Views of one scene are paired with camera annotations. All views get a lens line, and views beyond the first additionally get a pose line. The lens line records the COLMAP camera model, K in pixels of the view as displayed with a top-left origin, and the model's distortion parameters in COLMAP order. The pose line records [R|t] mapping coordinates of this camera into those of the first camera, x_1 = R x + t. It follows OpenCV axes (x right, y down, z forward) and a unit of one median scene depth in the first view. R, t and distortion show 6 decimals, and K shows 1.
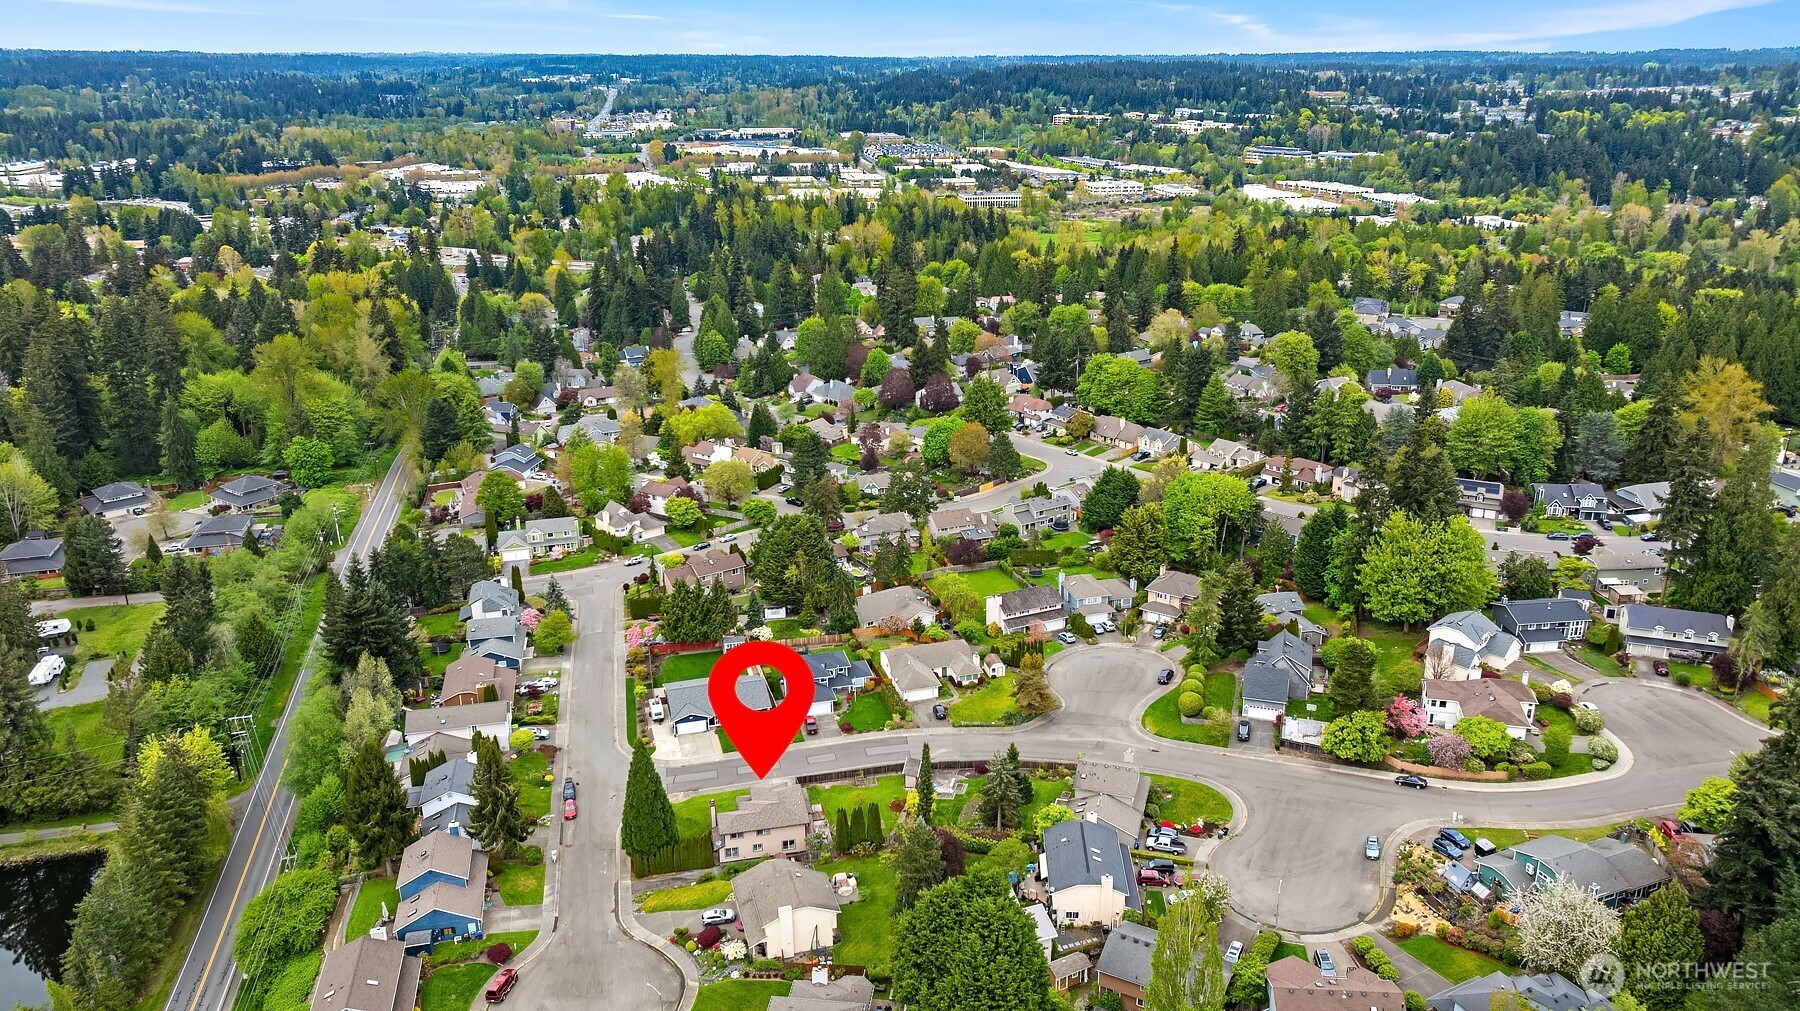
lens RADIAL K [[1259.9, 0, 902.1], [0, 1259.9, 506.0], [0, 0, 1]] dist [-0.021227, 0.007789]
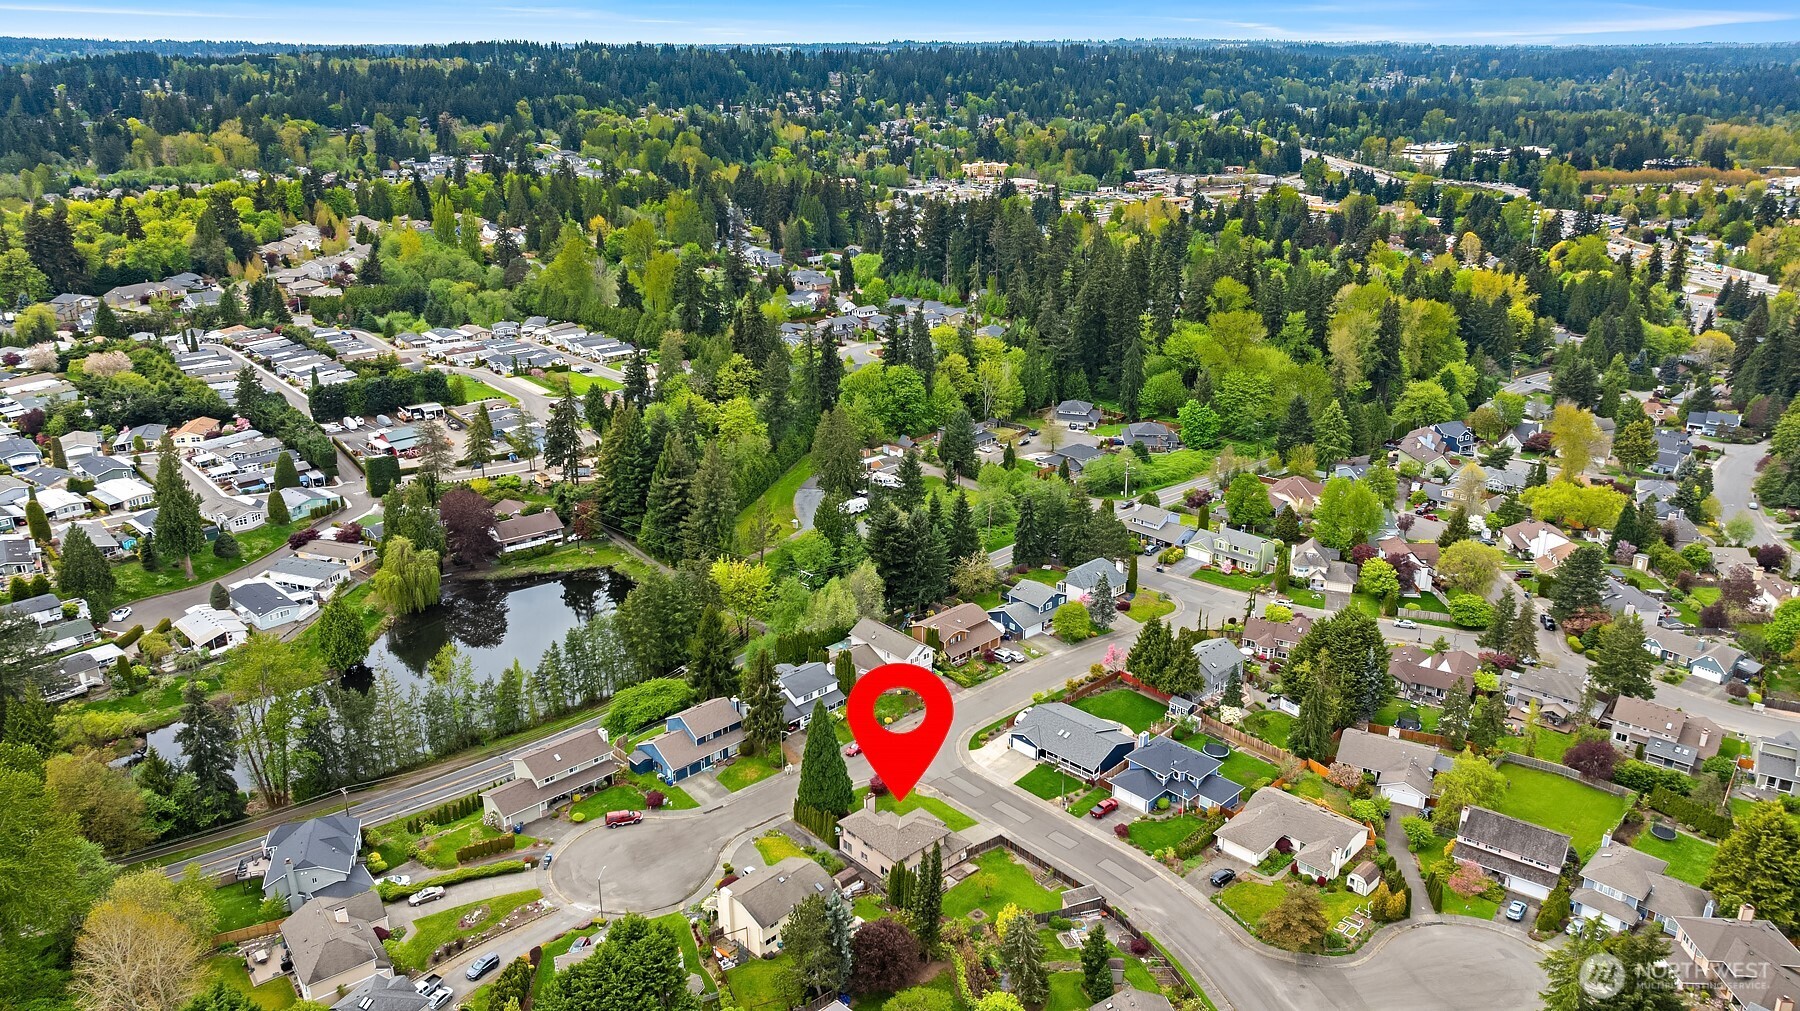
lens RADIAL K [[1259.9, 0, 901.6], [0, 1259.9, 505.0], [0, 0, 1]] dist [-0.021227, 0.007789]
pose [[0.487246, 0.298801, -0.820554, 0.480298], [-0.293709, 0.940972, 0.168246, -0.122203], [0.822390, 0.159027, 0.546246, 0.347307]]
